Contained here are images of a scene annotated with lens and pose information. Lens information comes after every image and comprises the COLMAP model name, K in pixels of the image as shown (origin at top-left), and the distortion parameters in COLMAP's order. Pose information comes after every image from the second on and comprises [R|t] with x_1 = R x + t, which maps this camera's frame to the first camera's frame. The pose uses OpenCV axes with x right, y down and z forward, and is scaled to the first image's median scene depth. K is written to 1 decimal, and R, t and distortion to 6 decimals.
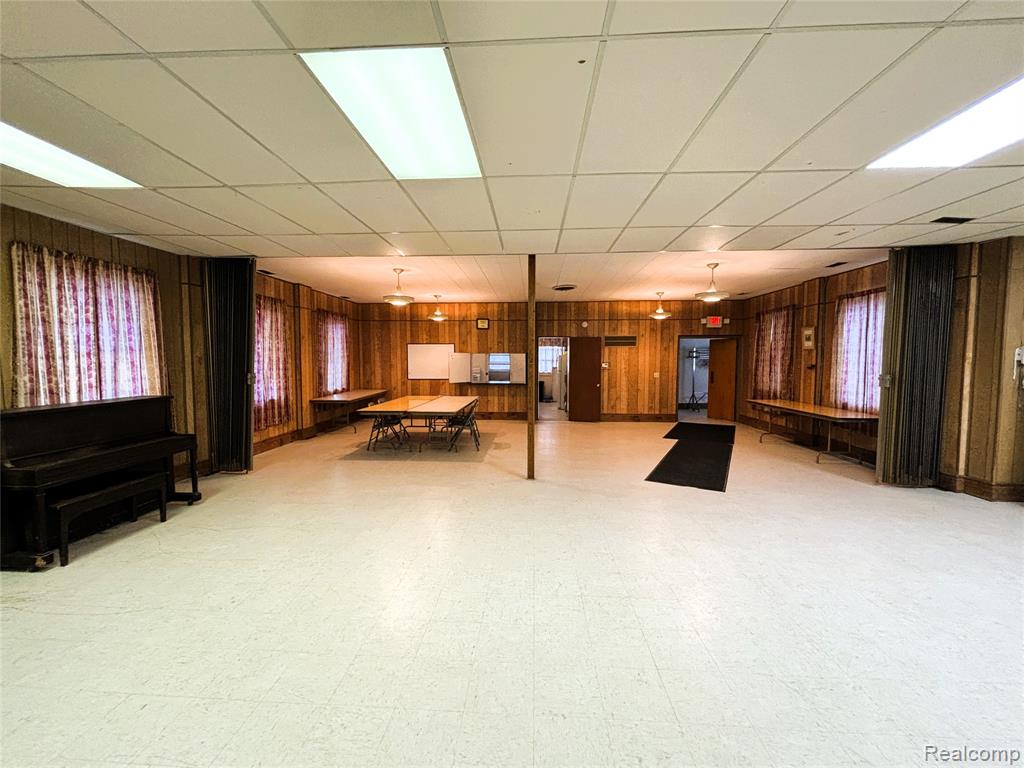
lens RADIAL K [[409.4, 0, 507.8], [0, 409.4, 381.2], [0, 0, 1]] dist [-0.001173, 0.000264]
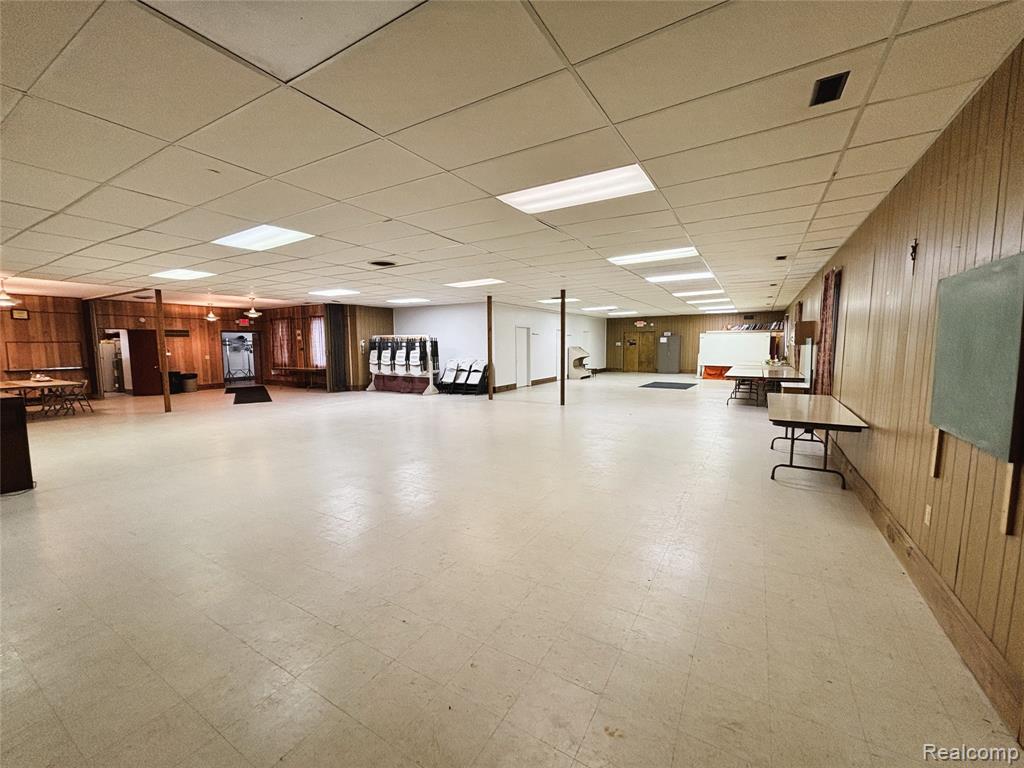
lens RADIAL K [[409.4, 0, 507.0], [0, 409.4, 385.6], [0, 0, 1]] dist [-0.001173, 0.000264]
pose [[0.455013, -0.094061, 0.885503, -0.457239], [0.057397, 0.995436, 0.076245, 0.036553], [-0.888633, 0.016133, 0.458335, -0.624924]]
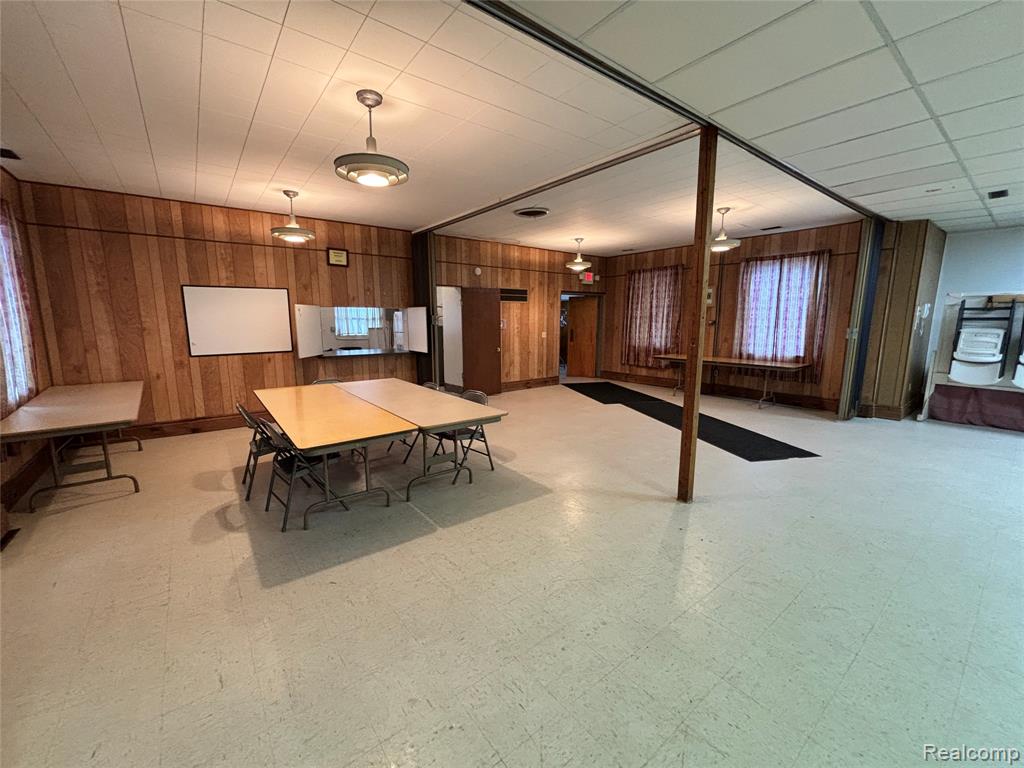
lens RADIAL K [[409.4, 0, 507.7], [0, 409.4, 384.1], [0, 0, 1]] dist [-0.001173, 0.000264]
pose [[0.753314, -0.105548, 0.649137, -0.294887], [0.038833, 0.992454, 0.116305, -0.015235], [-0.656514, -0.062406, 0.751728, 0.376875]]
